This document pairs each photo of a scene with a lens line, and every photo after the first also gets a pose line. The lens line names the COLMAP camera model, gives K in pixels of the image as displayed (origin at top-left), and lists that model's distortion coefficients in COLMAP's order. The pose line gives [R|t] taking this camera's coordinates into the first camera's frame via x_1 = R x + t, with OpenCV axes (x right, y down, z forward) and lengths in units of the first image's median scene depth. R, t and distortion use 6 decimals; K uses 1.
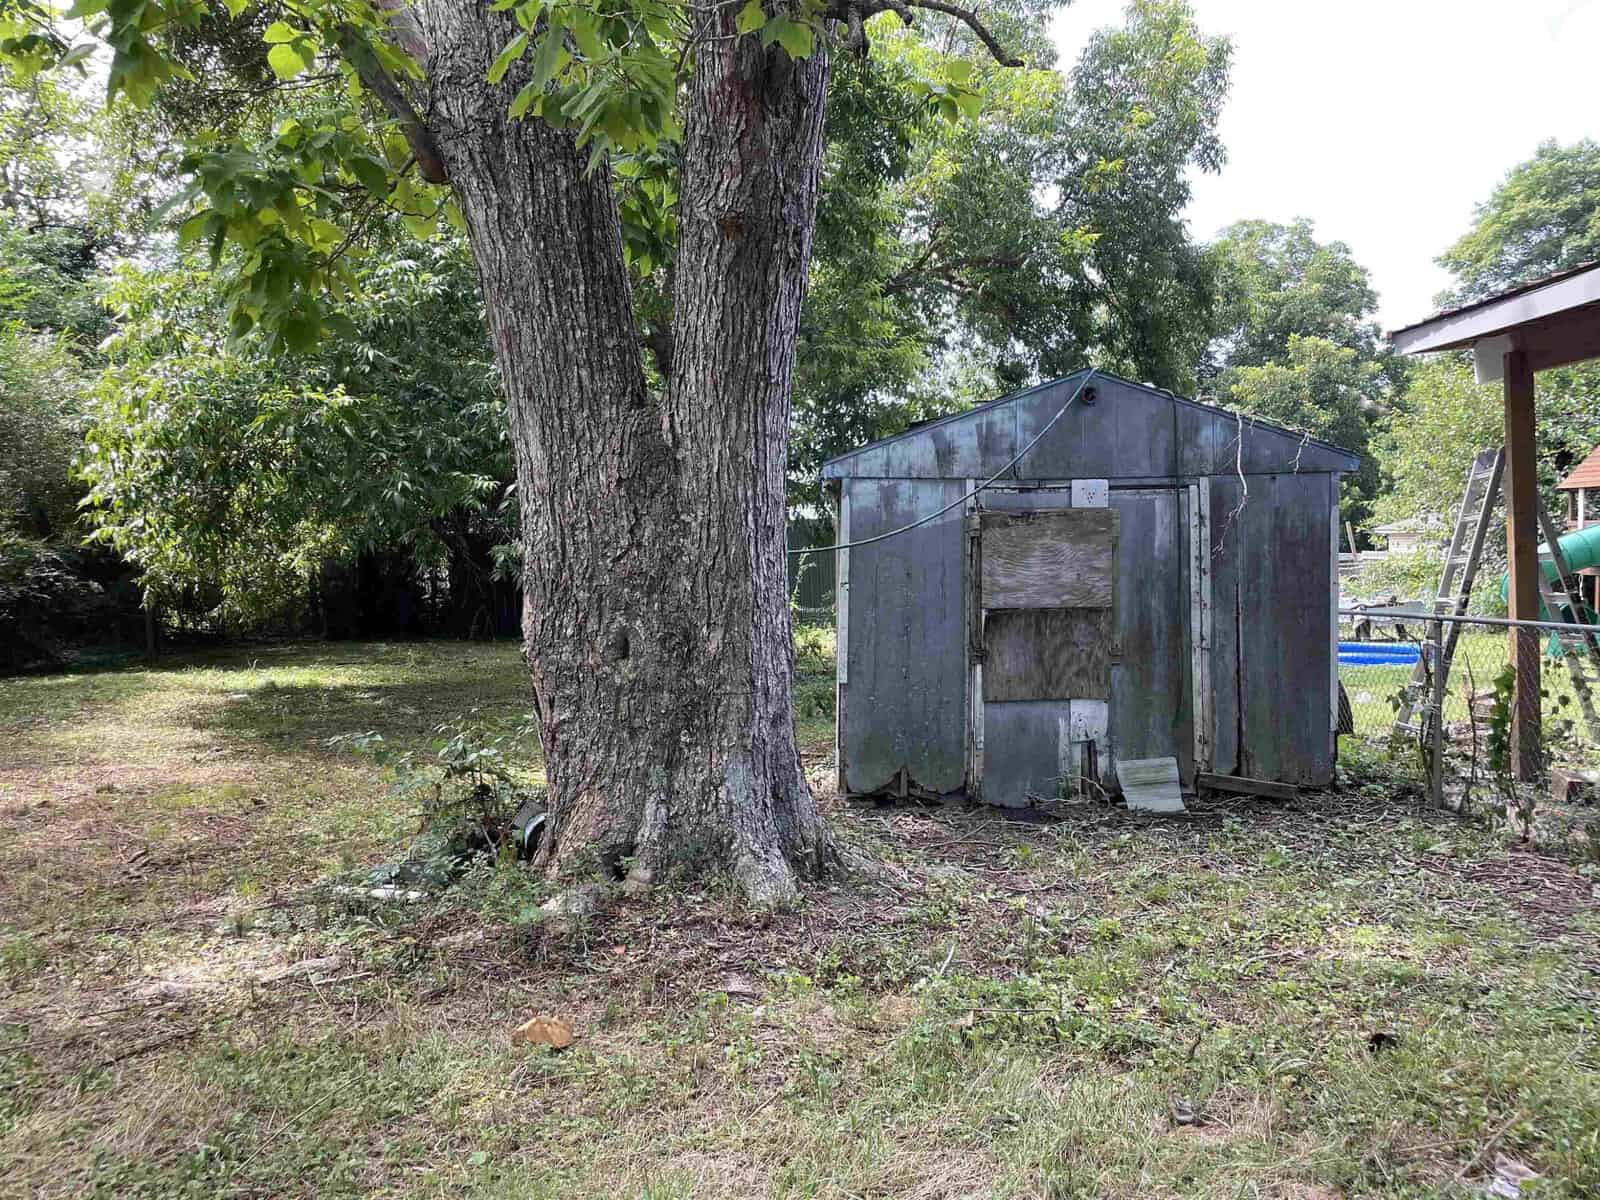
lens RADIAL K [[1276.6, 0, 803.3], [0, 1276.6, 602.1], [0, 0, 1]] dist [0.091710, -0.006137]
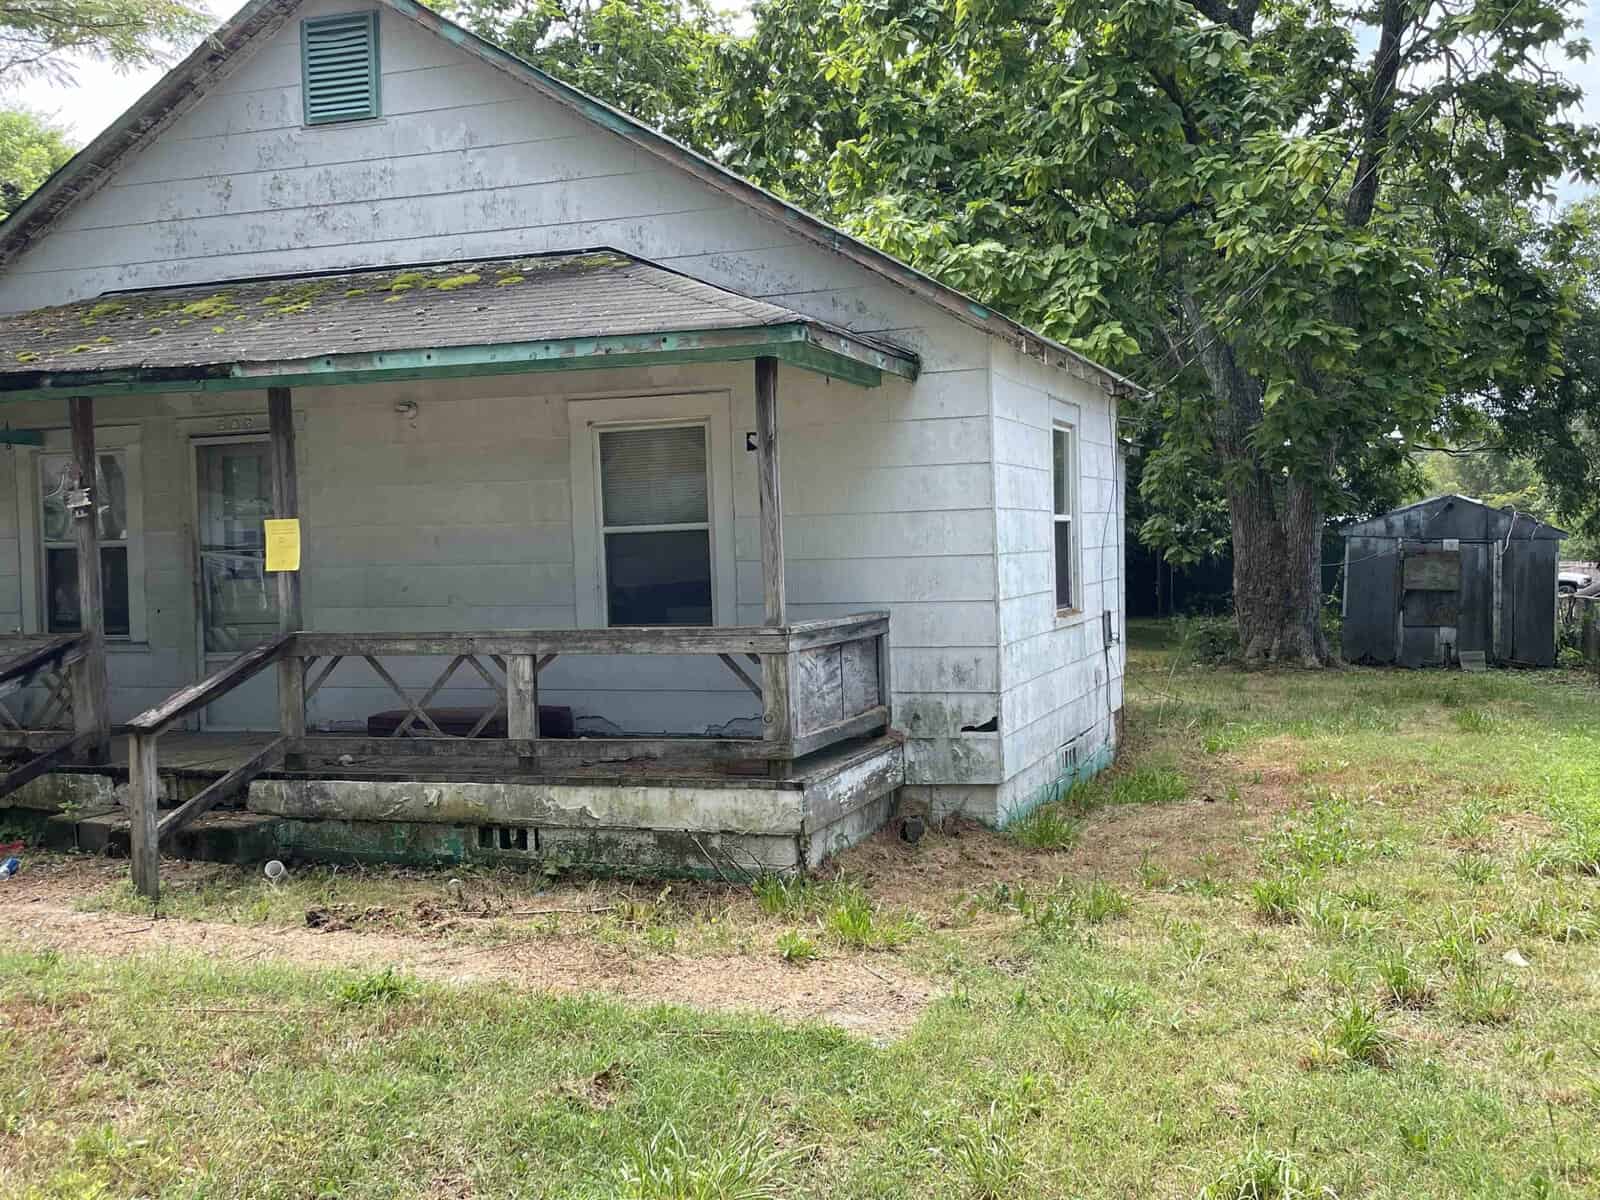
lens RADIAL K [[1674.4, 0, 800.0], [0, 1674.4, 600.0], [0, 0, 1]] dist [0.157288, -0.300952]
pose [[0.949521, 0.036407, -0.311584, 0.055014], [-0.036586, 0.999317, 0.005273, 0.053295], [0.311563, 0.006393, 0.950204, -2.574233]]
